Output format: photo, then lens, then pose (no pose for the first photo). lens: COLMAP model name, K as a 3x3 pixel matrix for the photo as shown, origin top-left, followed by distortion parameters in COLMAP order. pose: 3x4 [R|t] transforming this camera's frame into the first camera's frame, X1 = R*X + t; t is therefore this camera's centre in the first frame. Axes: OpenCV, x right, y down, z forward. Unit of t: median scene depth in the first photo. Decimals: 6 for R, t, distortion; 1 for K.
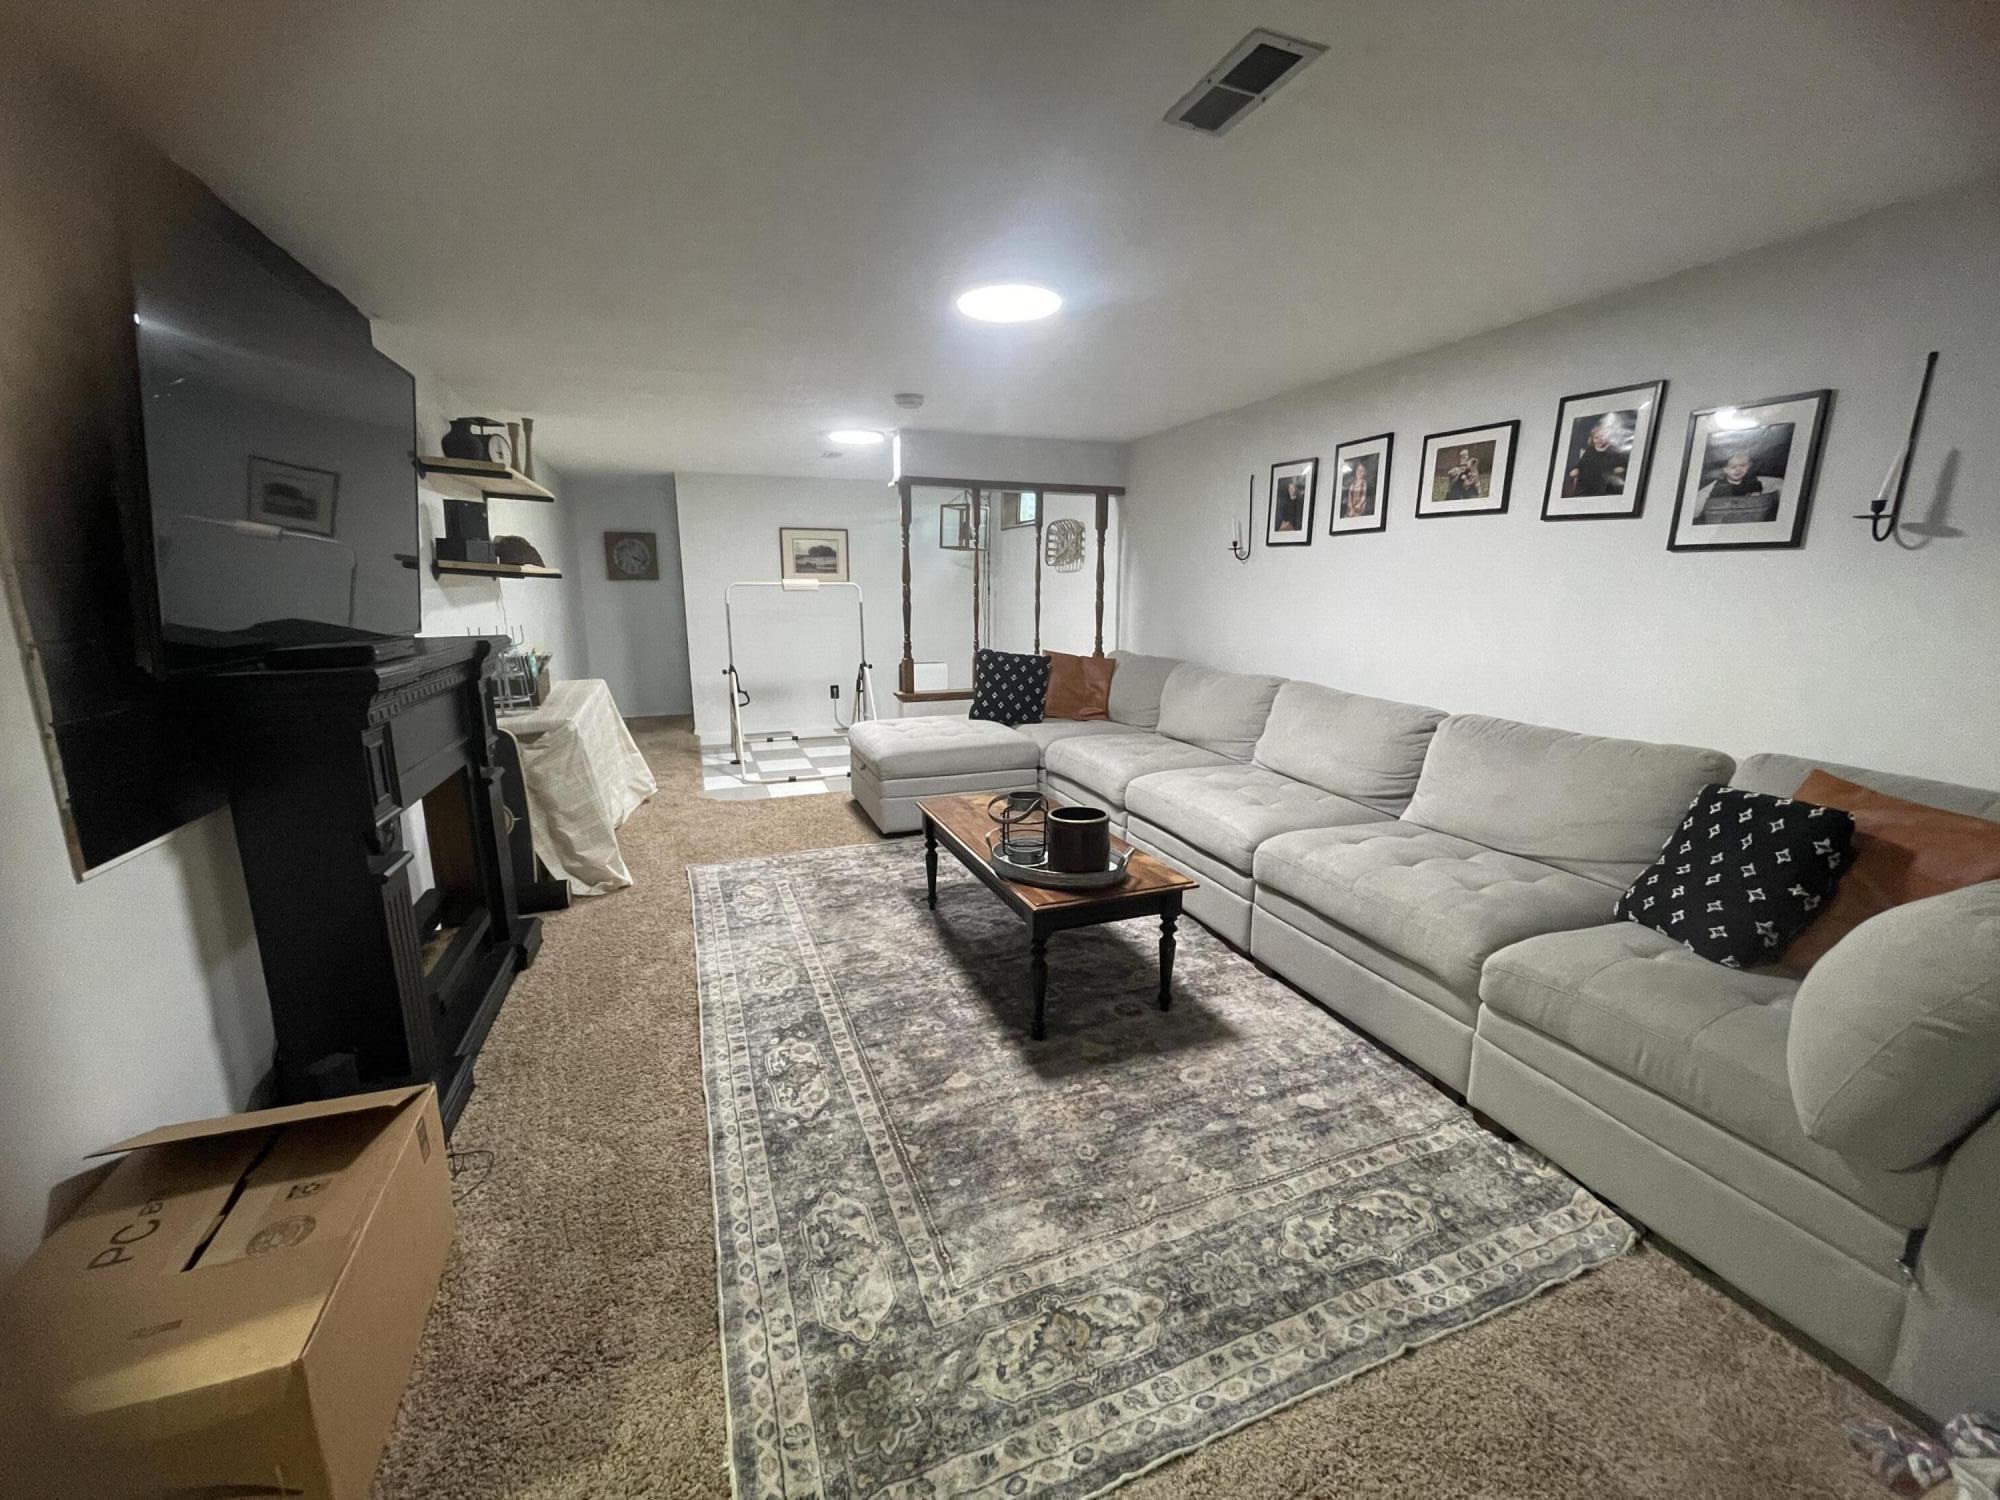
lens RADIAL K [[807.1, 0, 1001.7], [0, 807.1, 752.1], [0, 0, 1]] dist [-0.002572, -0.000535]
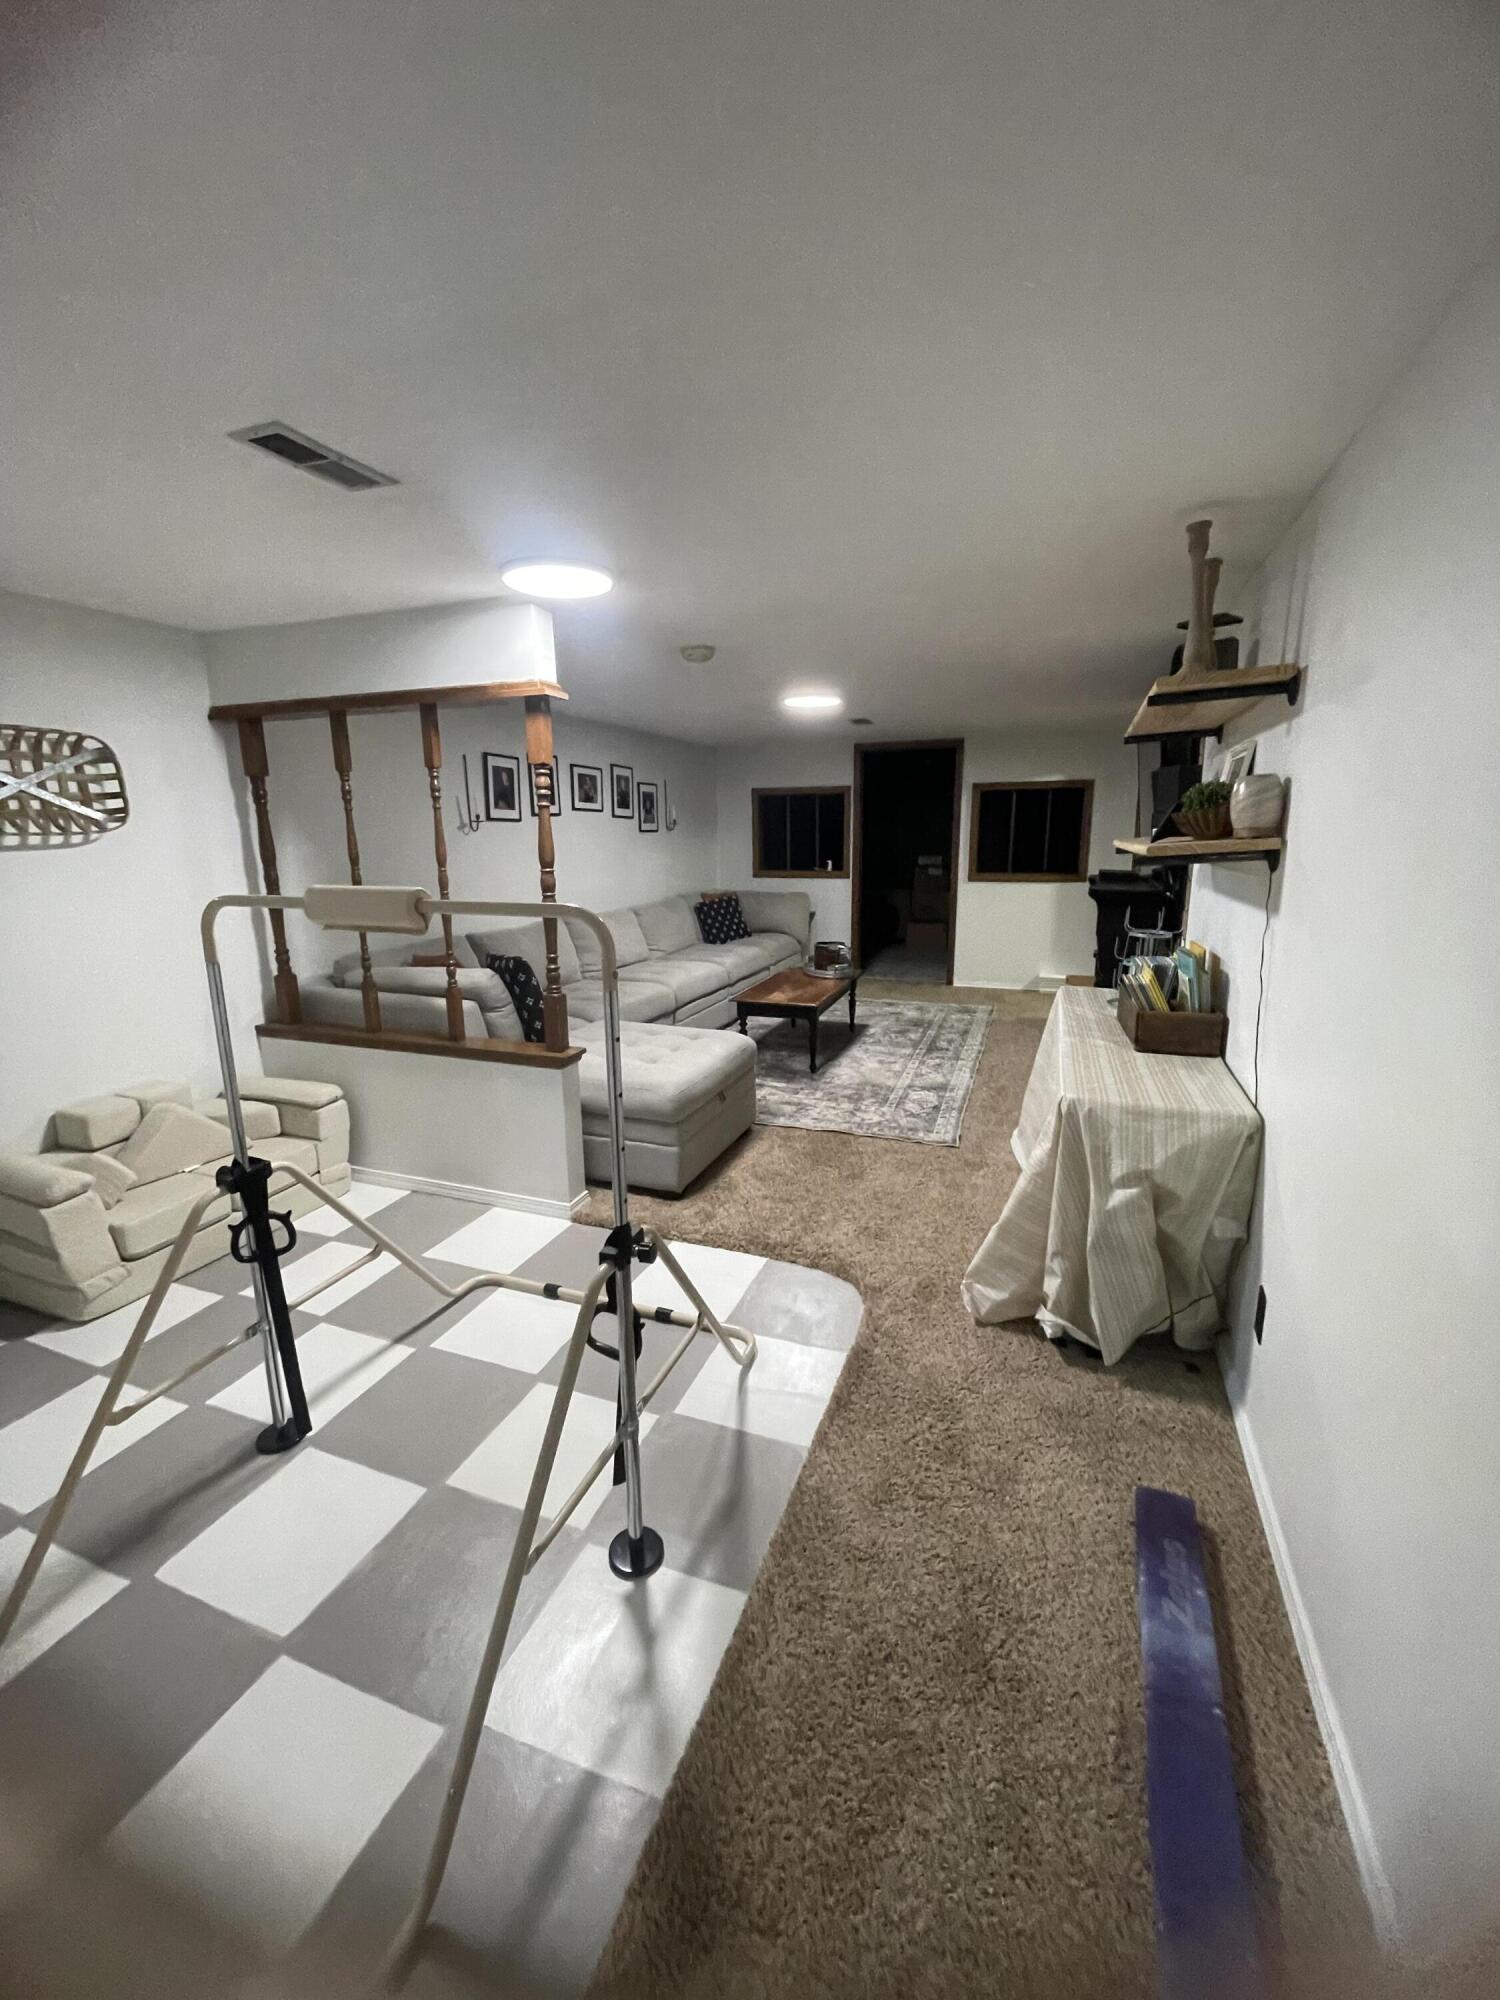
lens RADIAL K [[807.1, 0, 752.5], [0, 807.1, 1004.0], [0, 0, 1]] dist [-0.002572, -0.000535]
pose [[-0.746558, -0.137261, 0.651007, -1.007899], [0.142605, 0.922733, 0.358088, -0.495035], [-0.649857, 0.360171, -0.669300, 2.160534]]
